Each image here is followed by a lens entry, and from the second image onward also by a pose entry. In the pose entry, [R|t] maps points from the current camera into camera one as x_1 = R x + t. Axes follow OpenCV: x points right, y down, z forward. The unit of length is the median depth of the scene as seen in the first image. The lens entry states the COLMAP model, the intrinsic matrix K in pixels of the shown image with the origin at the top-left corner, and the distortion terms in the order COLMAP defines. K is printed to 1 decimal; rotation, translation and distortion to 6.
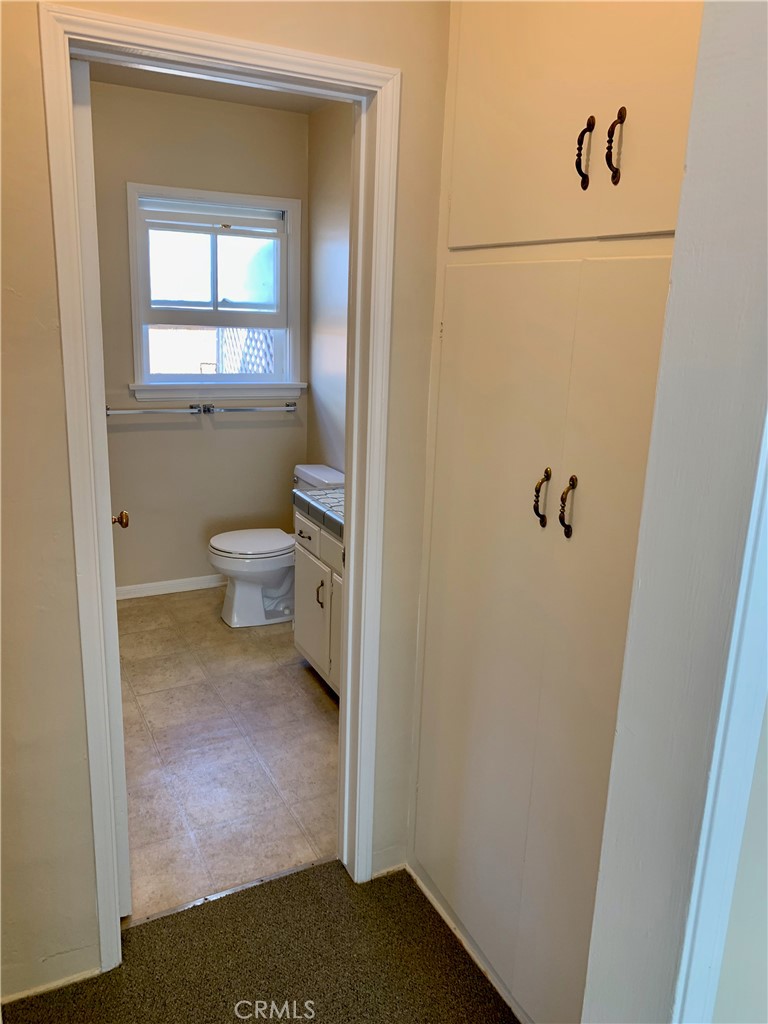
lens RADIAL K [[797.5, 0, 428.3], [0, 797.5, 494.2], [0, 0, 1]] dist [0.025396, -0.009997]
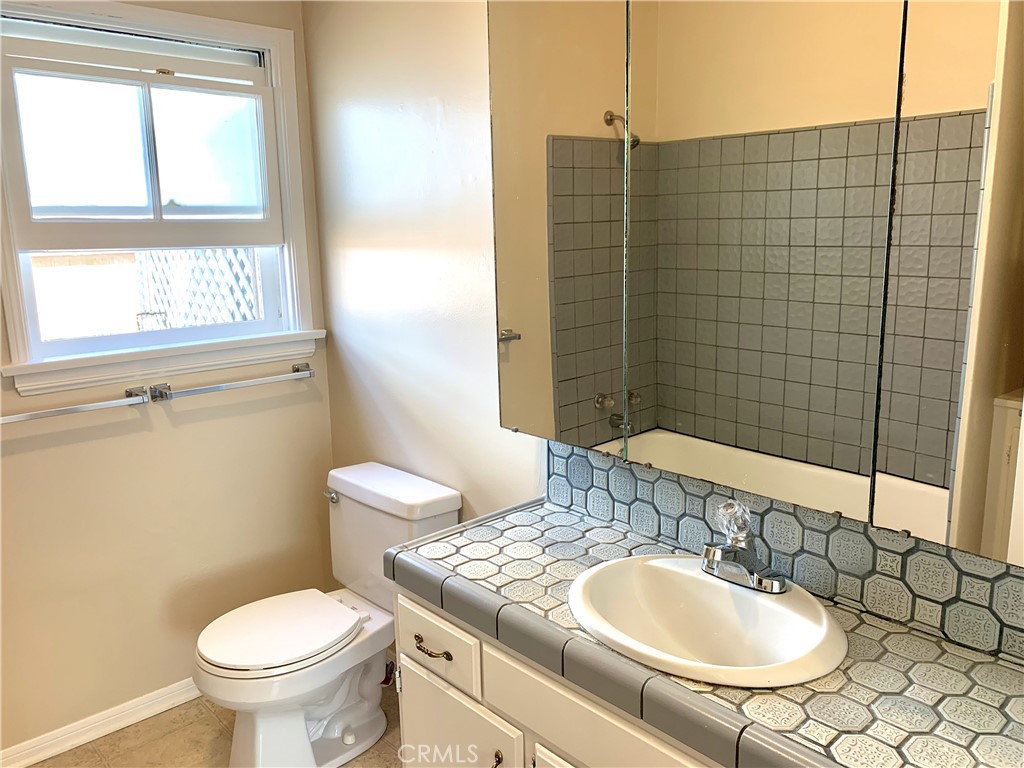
lens RADIAL K [[789.7, 0, 529.3], [0, 789.7, 371.8], [0, 0, 1]] dist [0.002583, 0.003545]
pose [[0.968773, -0.104665, 0.224777, -0.146908], [0.115639, 0.992632, -0.036190, -0.071161], [-0.219333, 0.061053, 0.973738, 0.398178]]
